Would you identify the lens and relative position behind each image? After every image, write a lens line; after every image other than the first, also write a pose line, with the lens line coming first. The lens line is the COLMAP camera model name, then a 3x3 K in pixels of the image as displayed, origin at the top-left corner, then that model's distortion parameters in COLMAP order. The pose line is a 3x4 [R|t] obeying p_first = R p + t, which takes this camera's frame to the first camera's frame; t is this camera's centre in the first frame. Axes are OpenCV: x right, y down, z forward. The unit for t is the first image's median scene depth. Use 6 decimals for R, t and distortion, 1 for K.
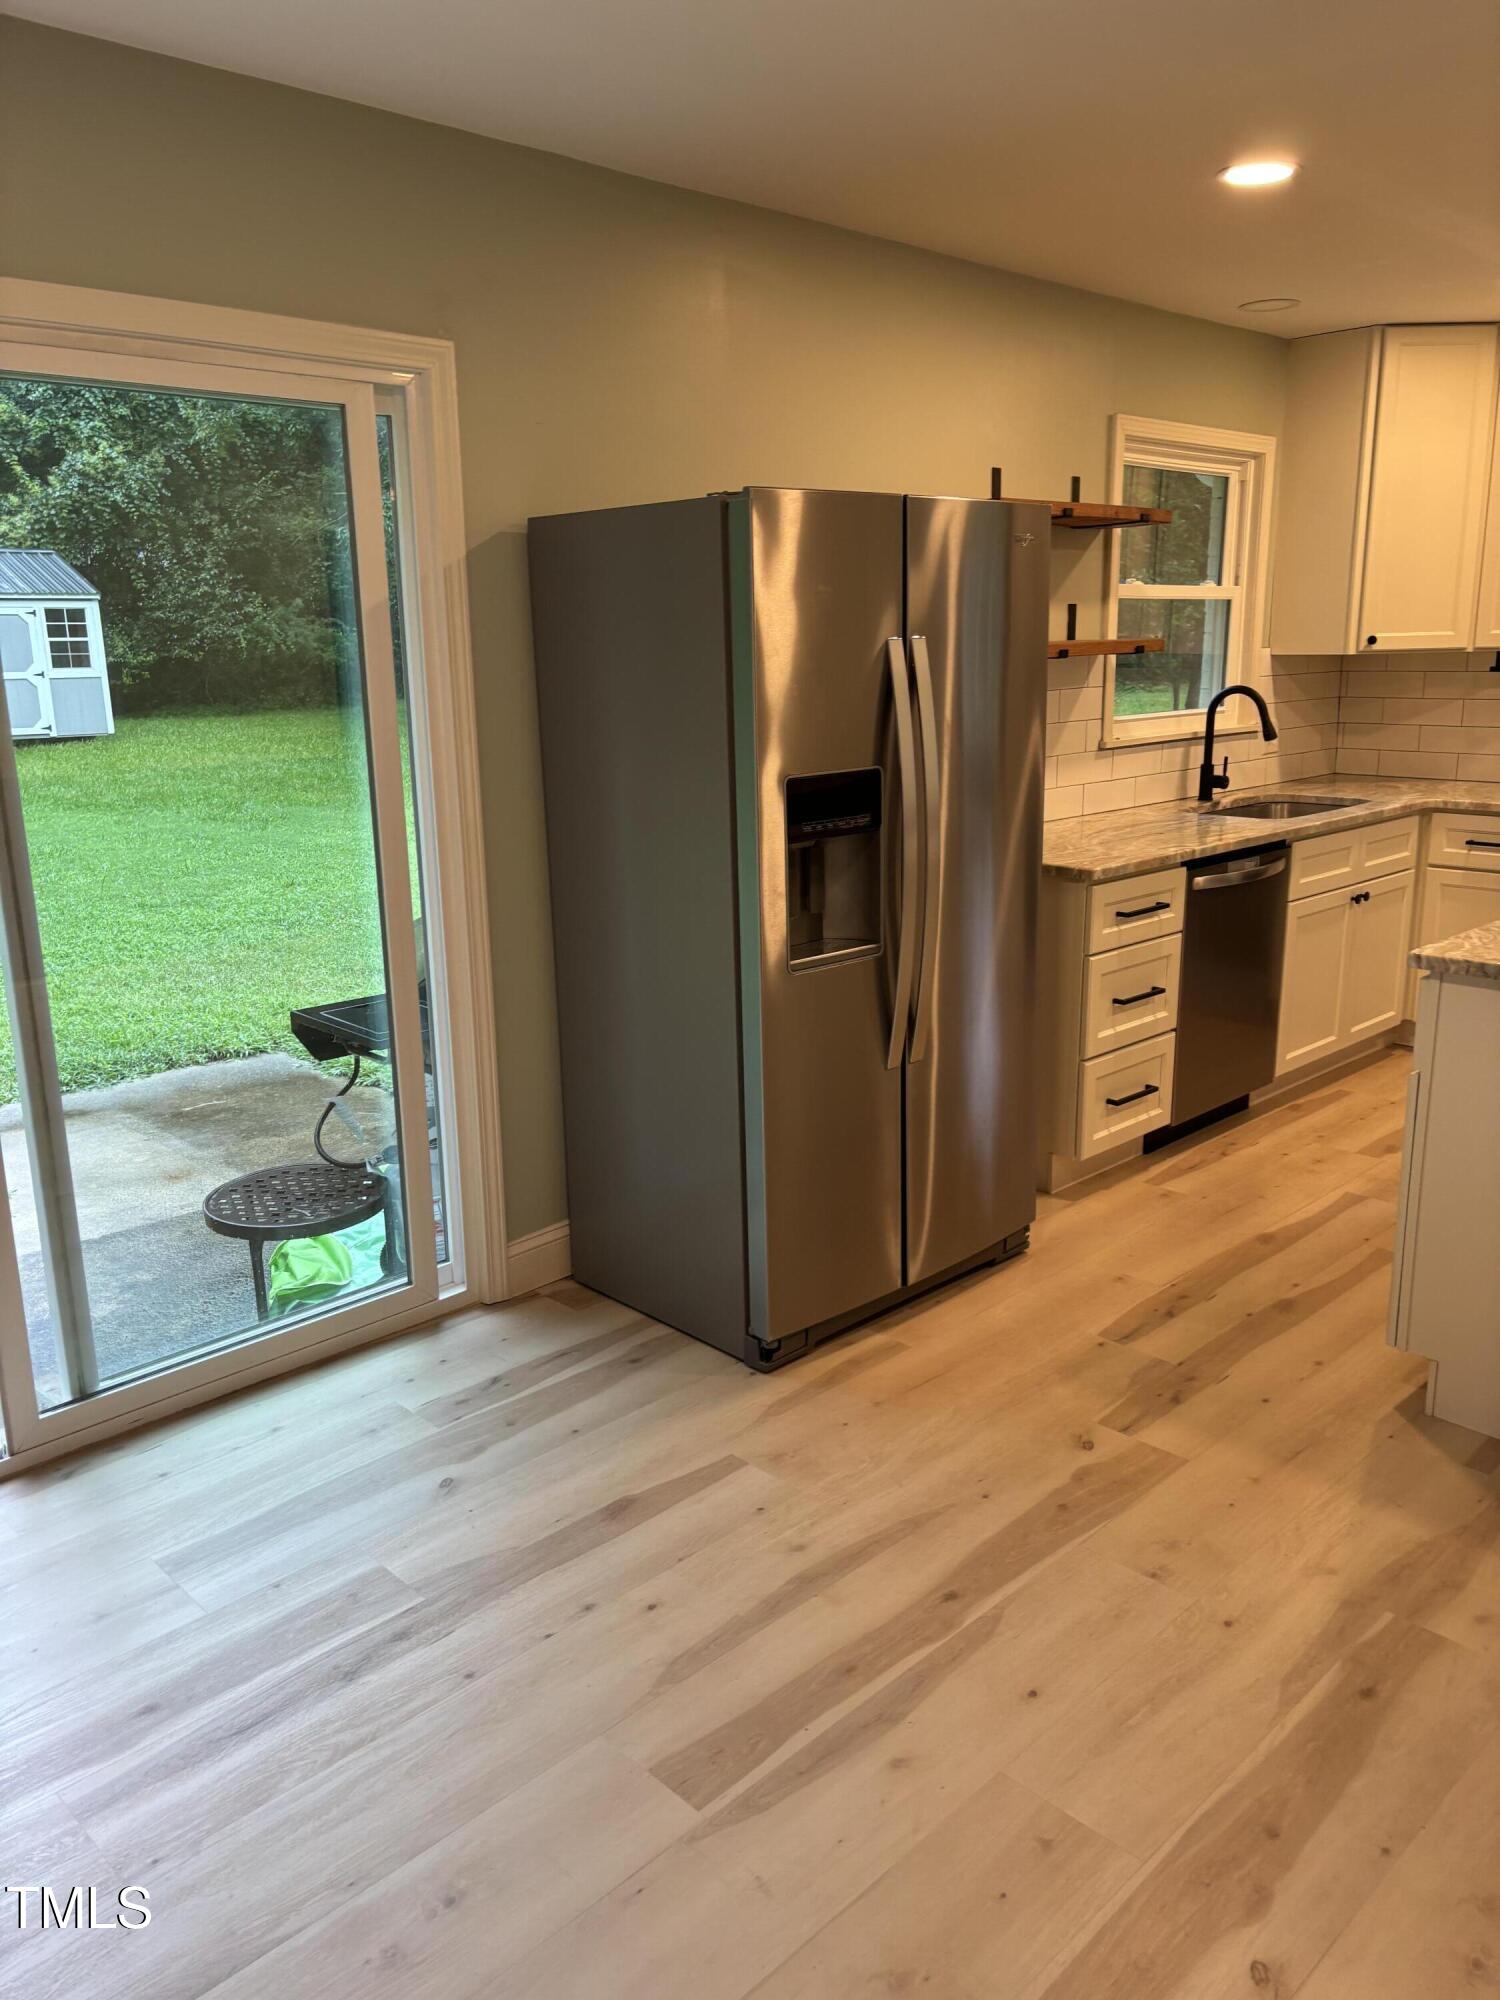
lens RADIAL K [[1506.4, 0, 771.4], [0, 1506.4, 1001.0], [0, 0, 1]] dist [0.059413, -0.066986]
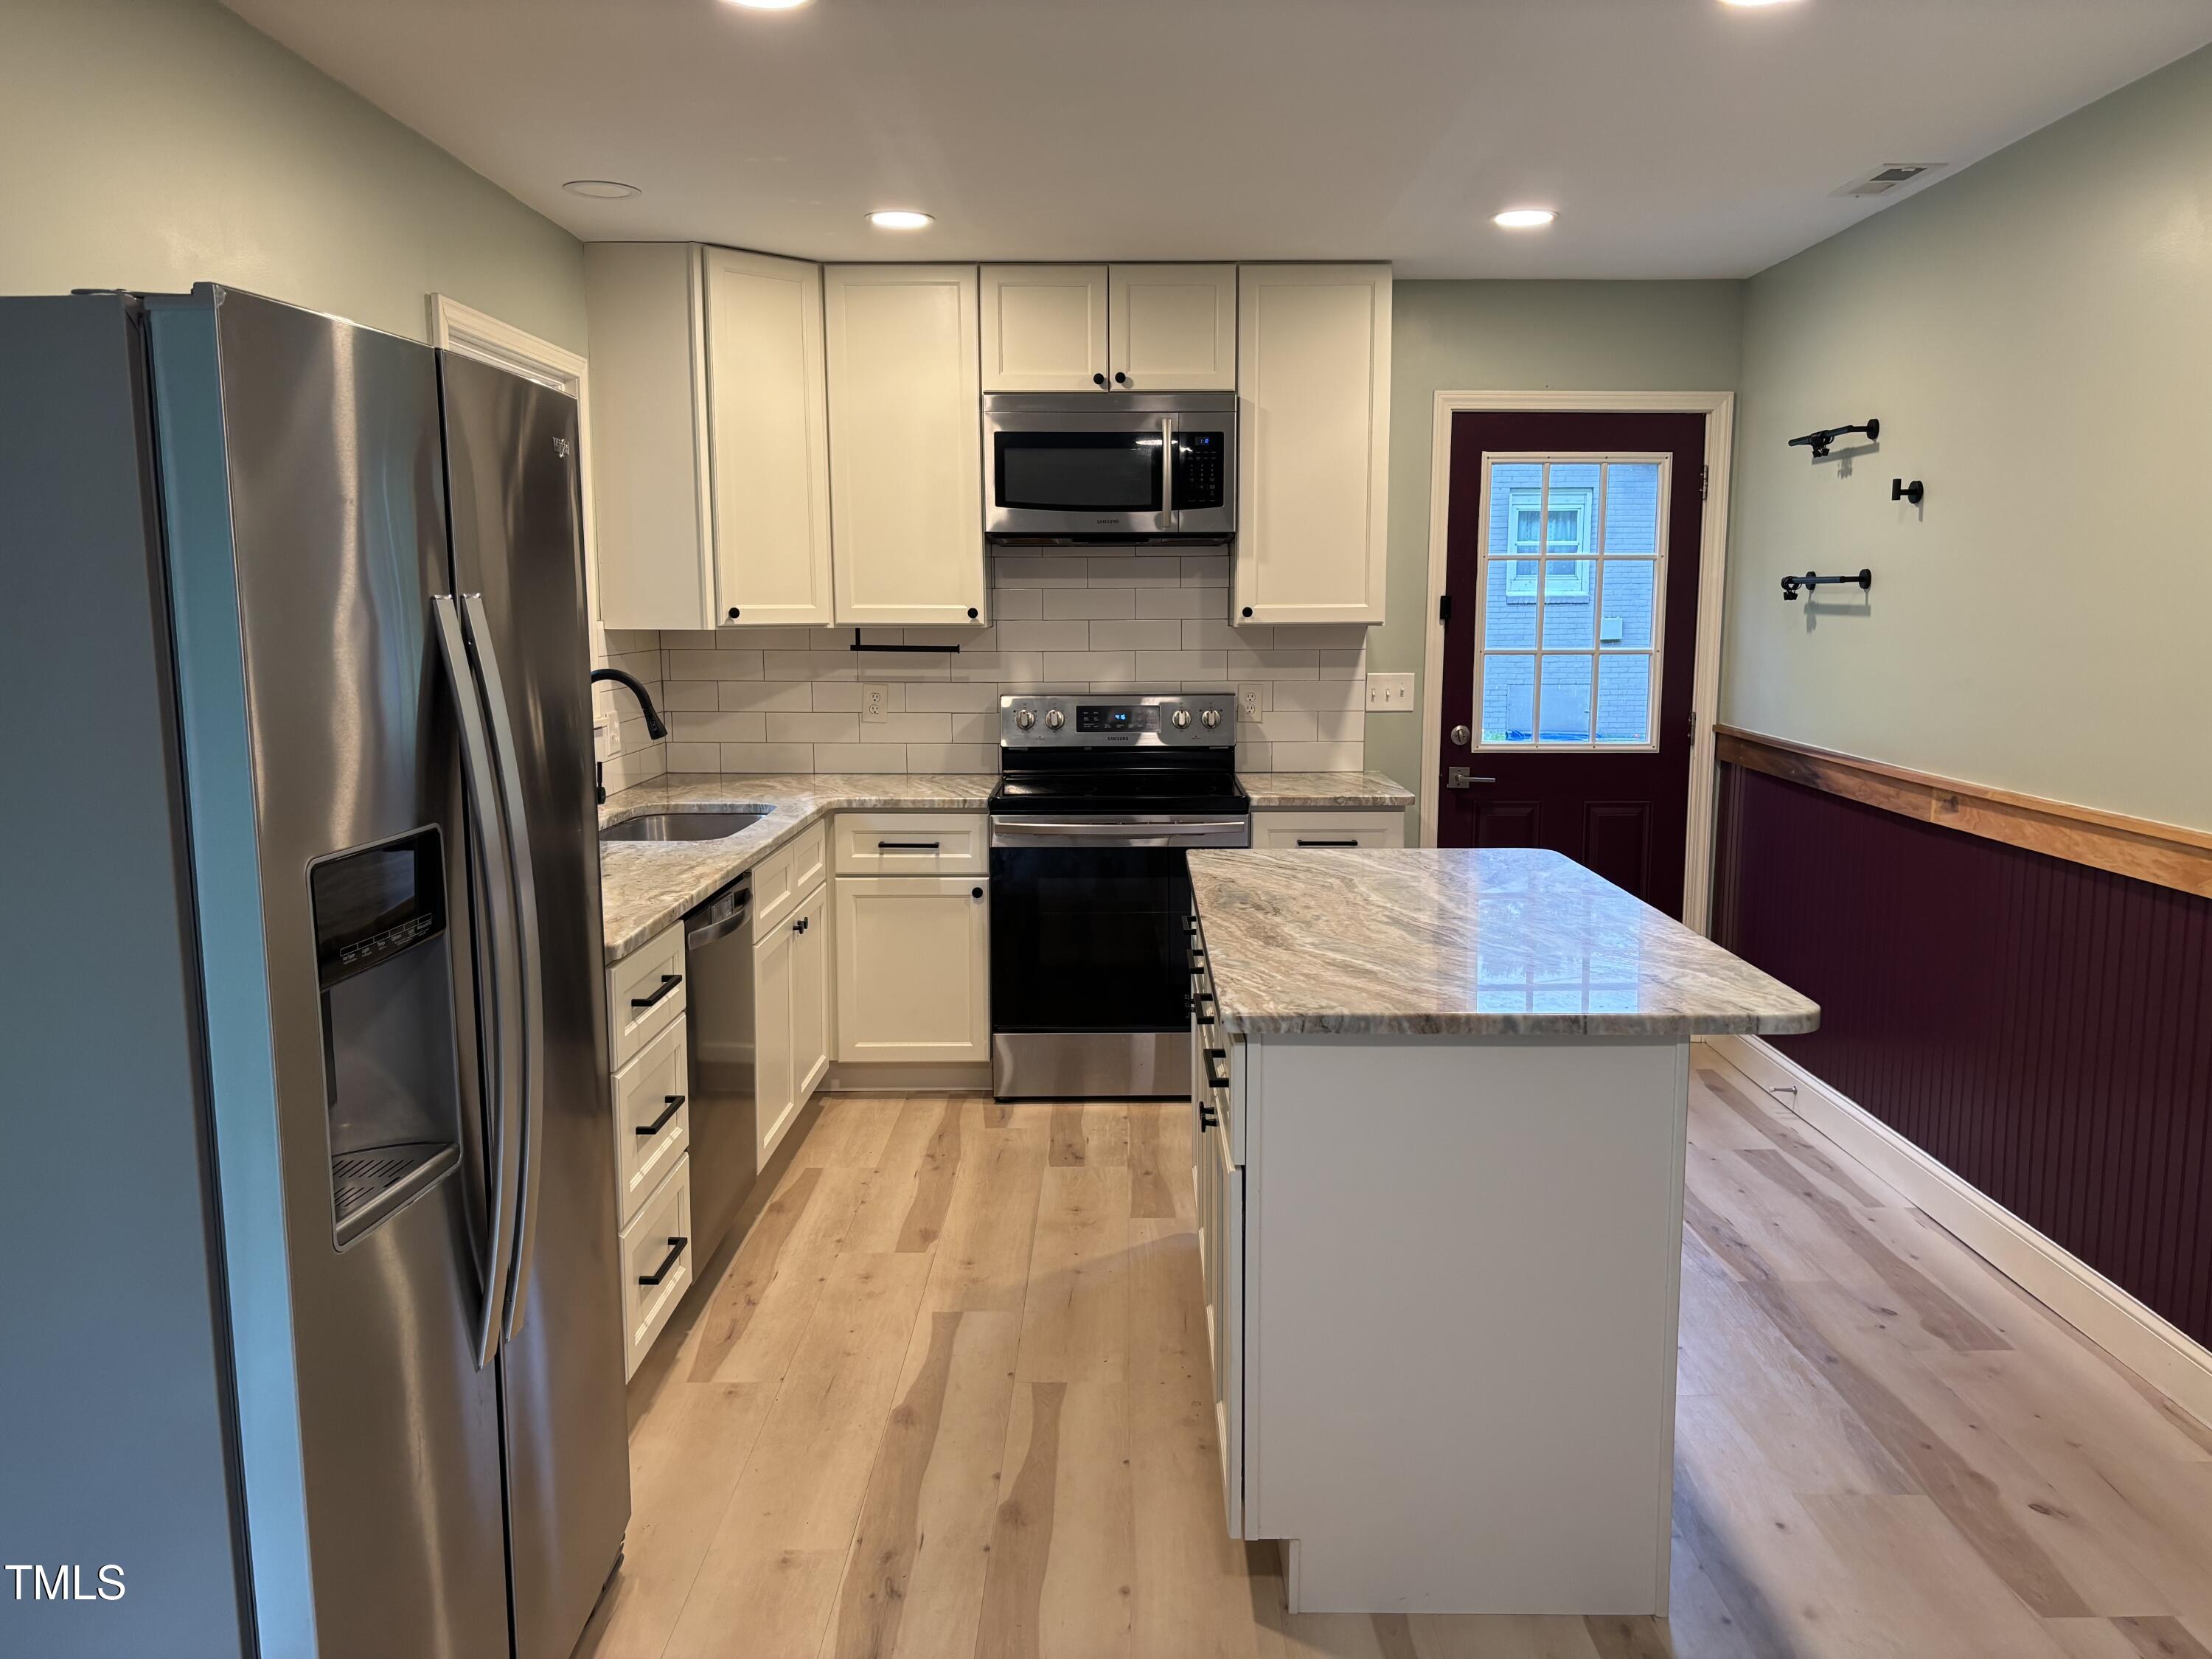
lens RADIAL K [[1666.1, 0, 1128.8], [0, 1666.1, 821.4], [0, 0, 1]] dist [0.059413, -0.066986]
pose [[0.706213, -0.082895, 0.703130, -0.111332], [0.160263, 0.986061, -0.044715, -0.056585], [-0.689622, 0.144263, 0.709654, 0.248338]]
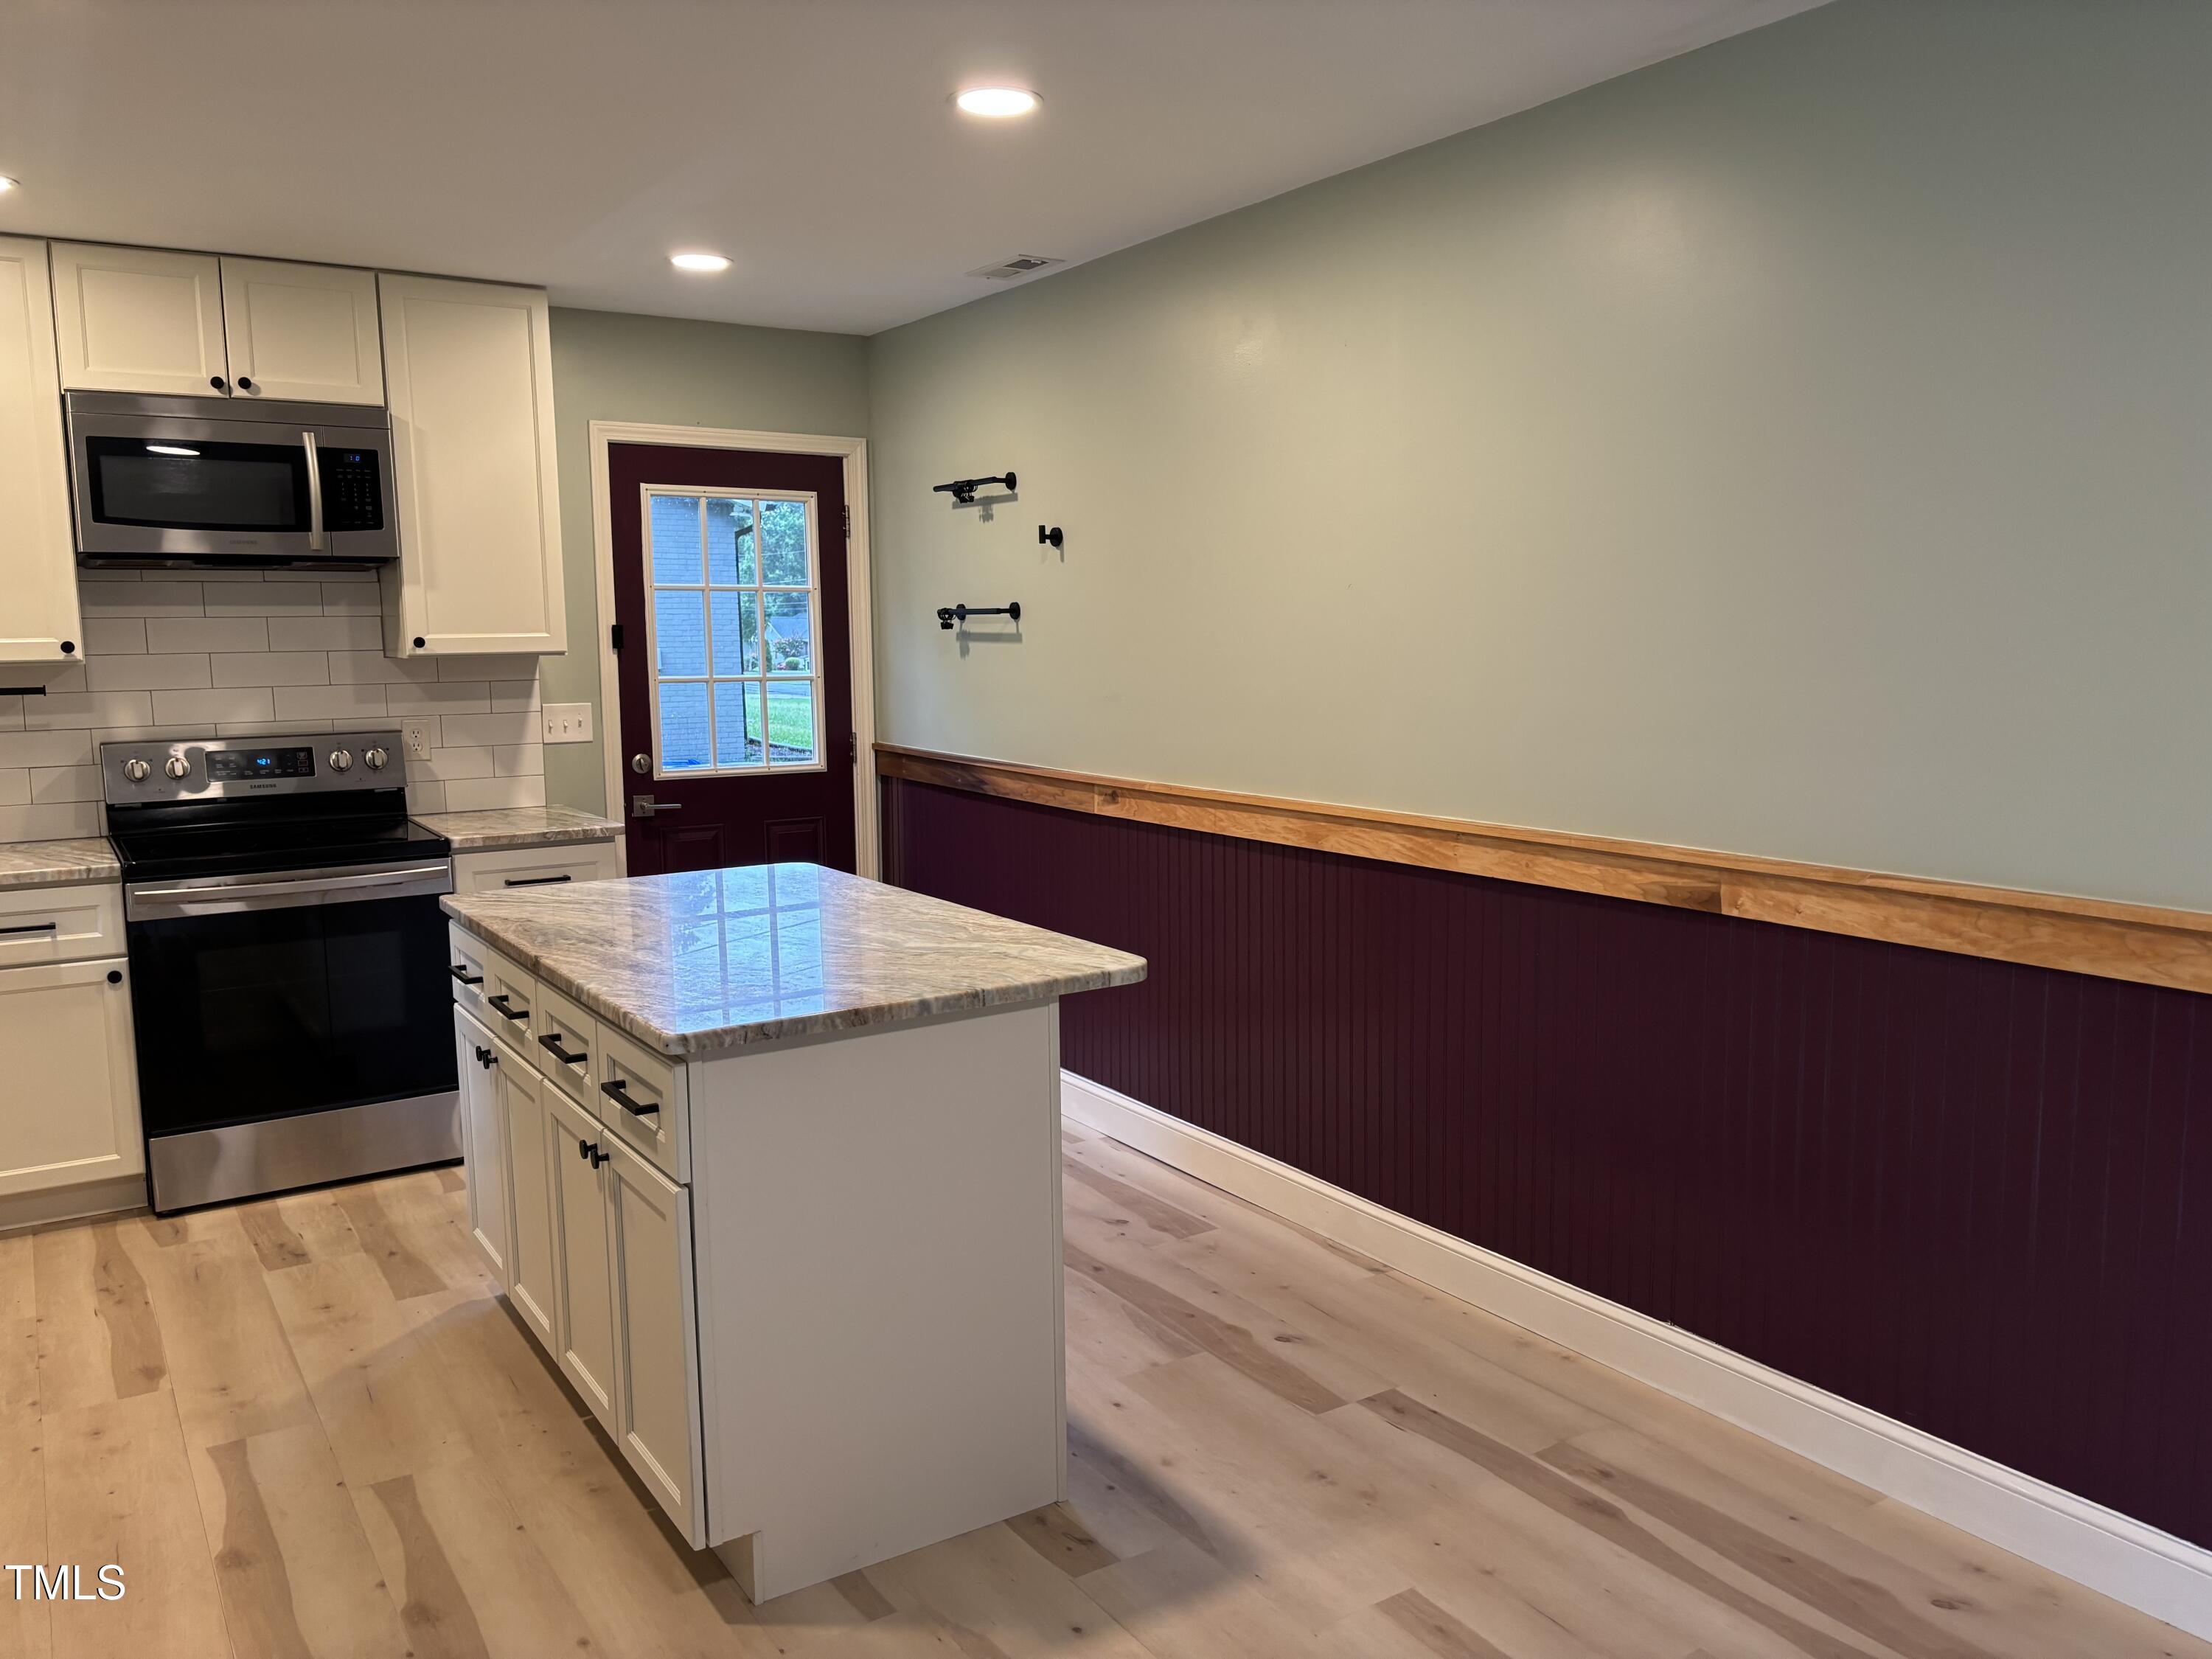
lens RADIAL K [[1666.1, 0, 1129.1], [0, 1666.1, 839.1], [0, 0, 1]] dist [0.059413, -0.066986]
pose [[0.203891, -0.115618, 0.972142, -0.199904], [0.238732, 0.968897, 0.065162, -0.074326], [-0.949440, 0.218795, 0.225151, 0.327775]]
